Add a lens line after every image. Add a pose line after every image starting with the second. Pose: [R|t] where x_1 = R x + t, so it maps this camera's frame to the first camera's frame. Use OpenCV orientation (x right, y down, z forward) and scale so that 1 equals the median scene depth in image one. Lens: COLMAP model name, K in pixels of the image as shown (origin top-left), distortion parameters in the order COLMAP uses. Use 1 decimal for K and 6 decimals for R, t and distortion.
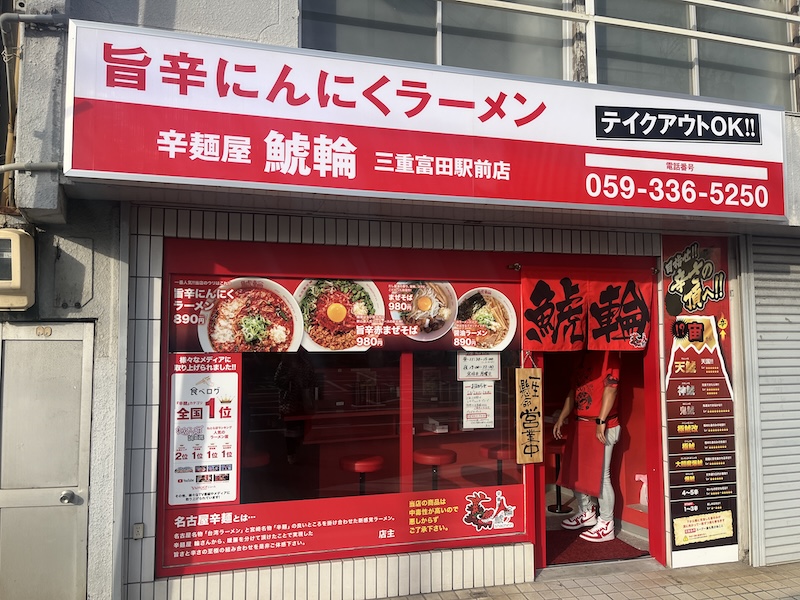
lens RADIAL K [[602.1, 0, 397.6], [0, 602.1, 305.1], [0, 0, 1]] dist [0.076415, -0.109876]
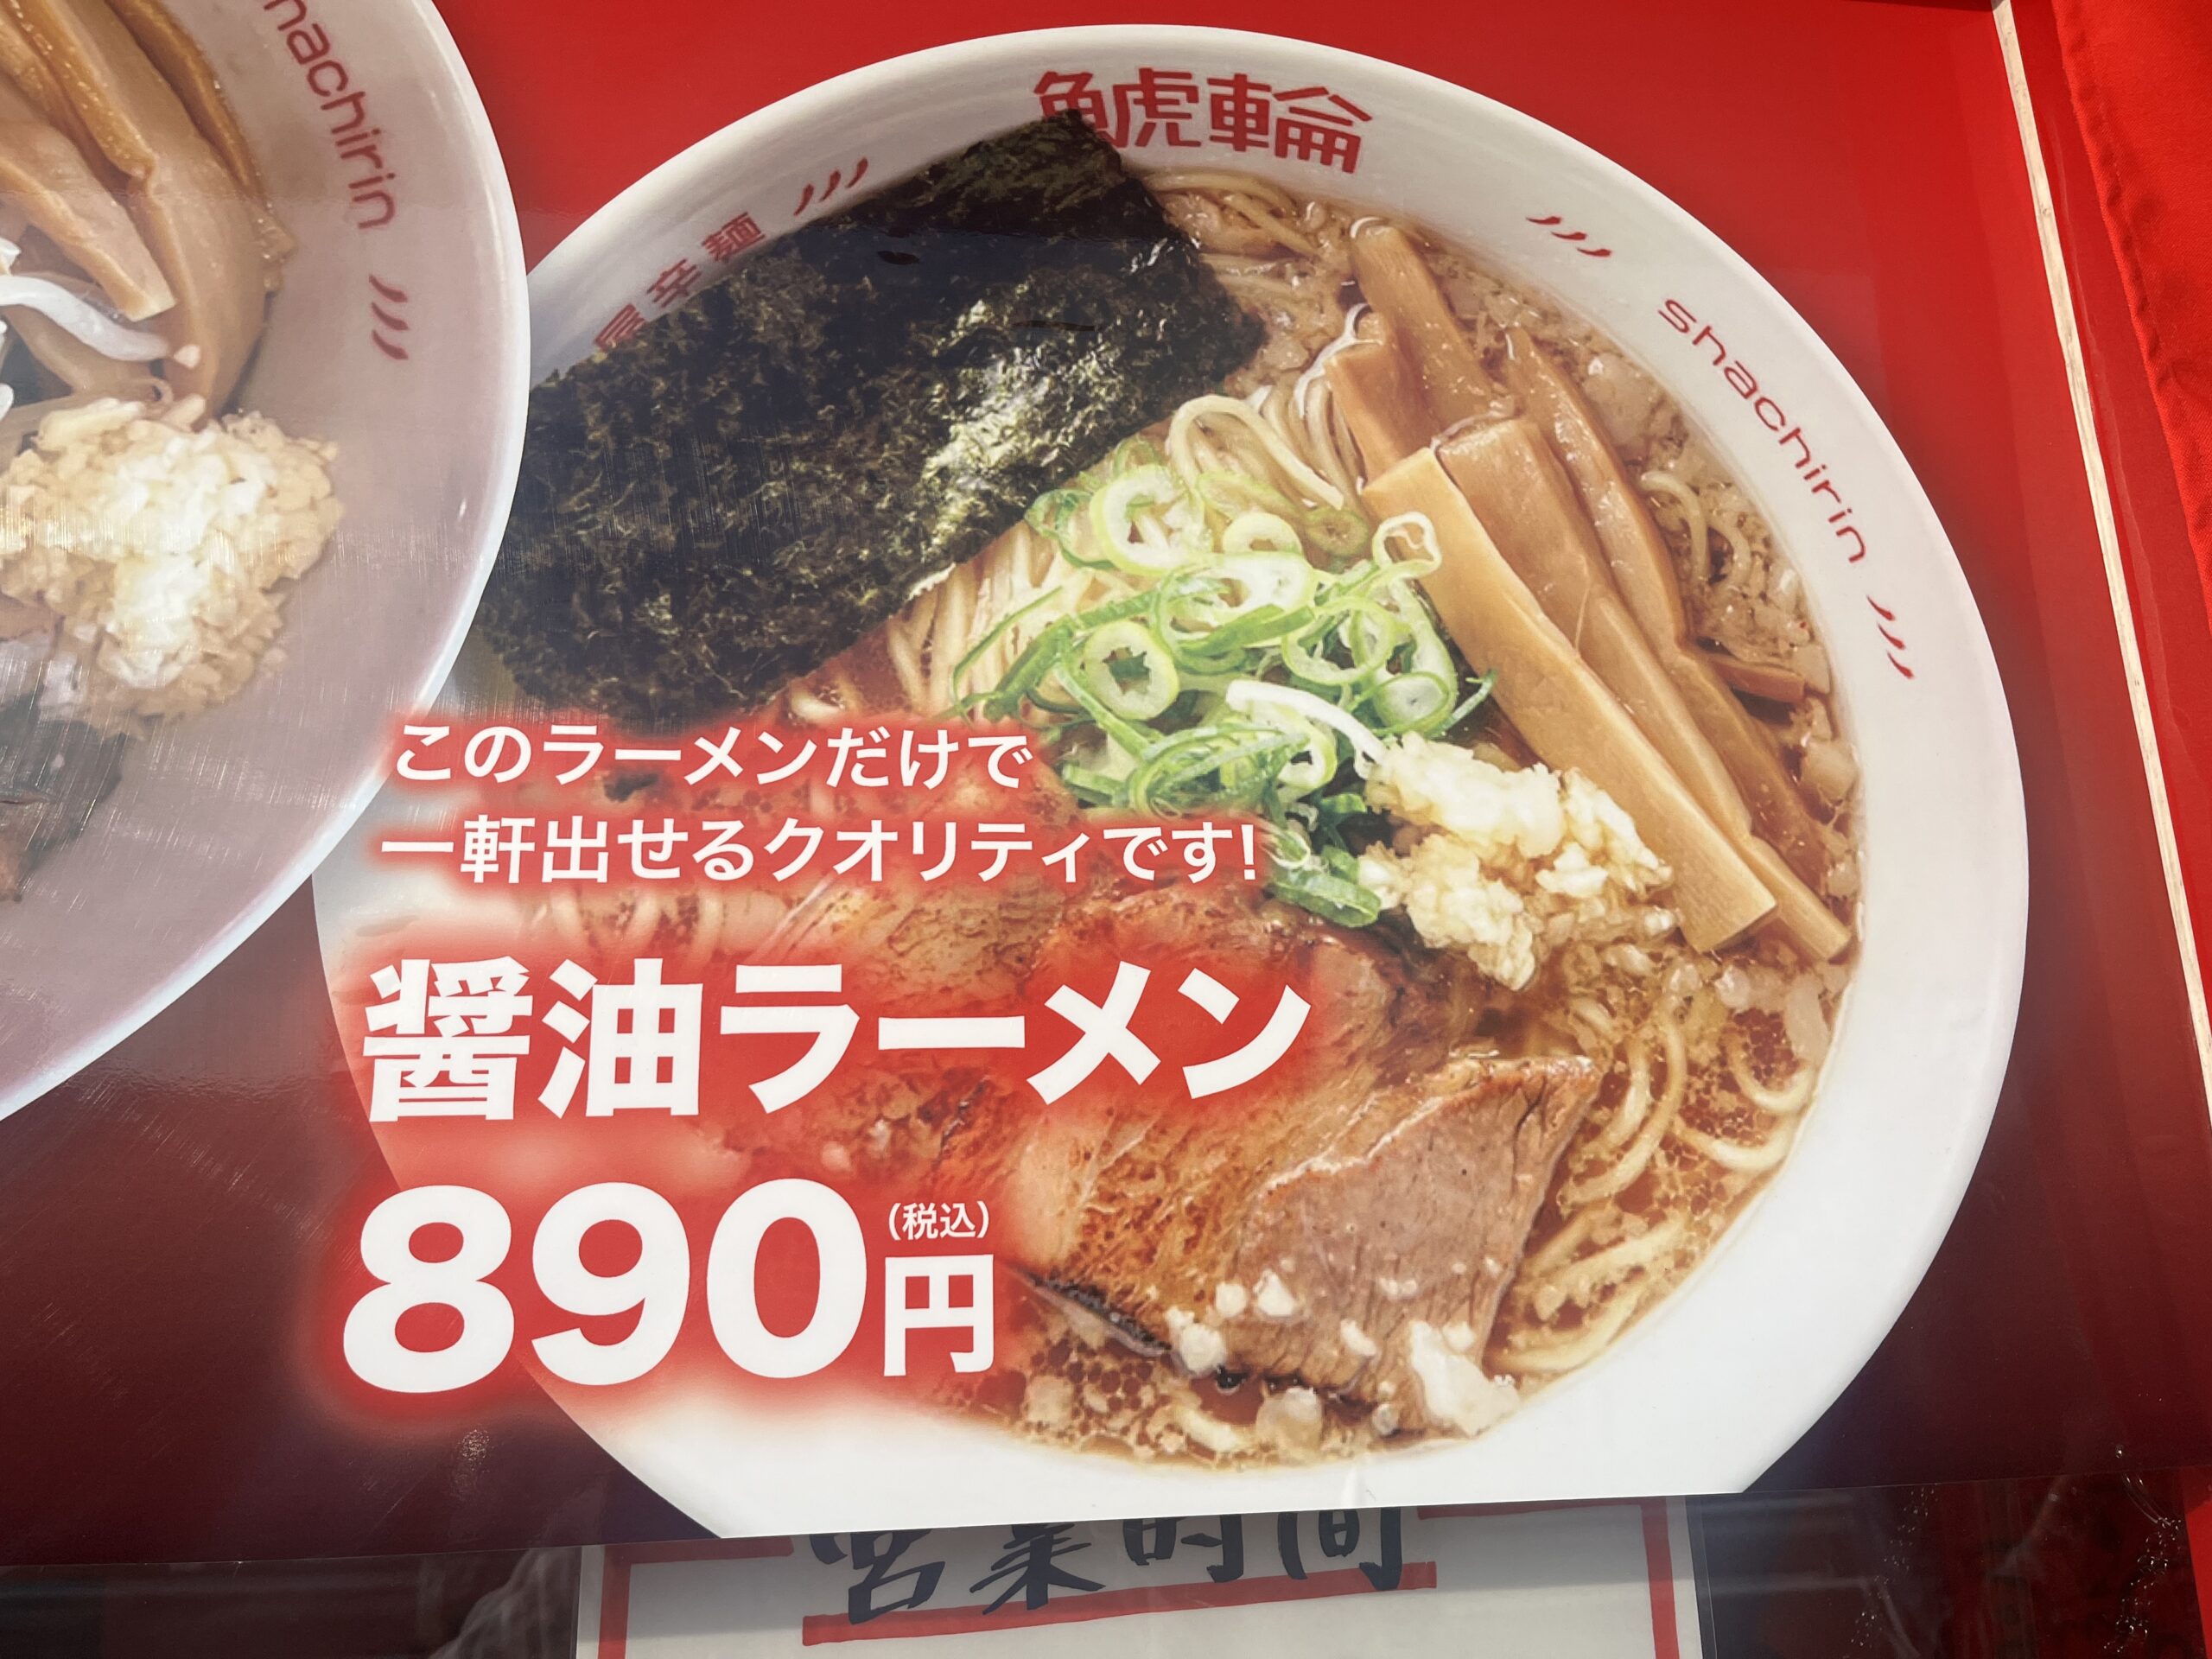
lens RADIAL K [[1664.7, 0, 1099.3], [0, 1664.7, 843.6], [0, 0, 1]] dist [0.076415, -0.109876]
pose [[0.992075, -0.056534, -0.112214, 0.155961], [0.034704, 0.981609, -0.187721, 0.057284], [0.120763, 0.182339, 0.975791, 0.939914]]
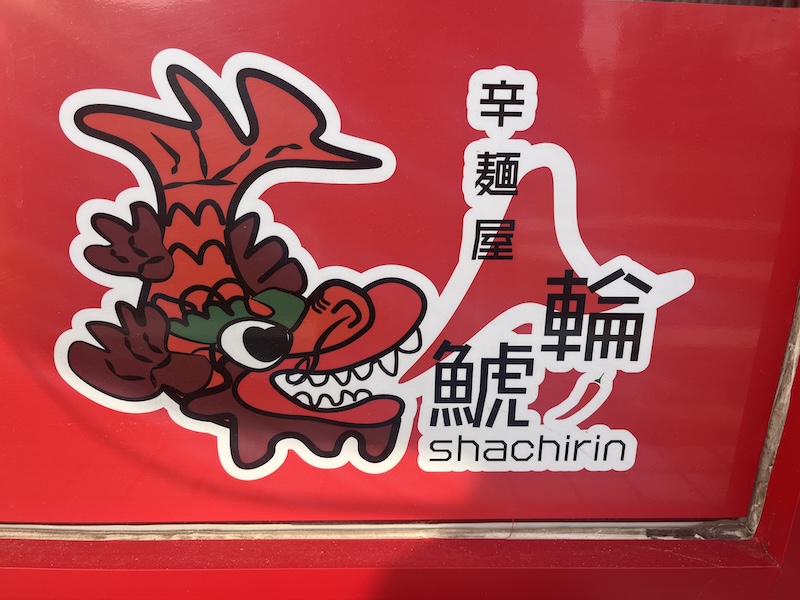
lens RADIAL K [[602.1, 0, 397.6], [0, 602.1, 305.1], [0, 0, 1]] dist [0.076415, -0.109876]
pose [[0.974702, 0.084969, -0.206726, 0.179556], [-0.011122, 0.942212, 0.334832, 0.322863], [0.223231, -0.324062, 0.919322, 0.953942]]
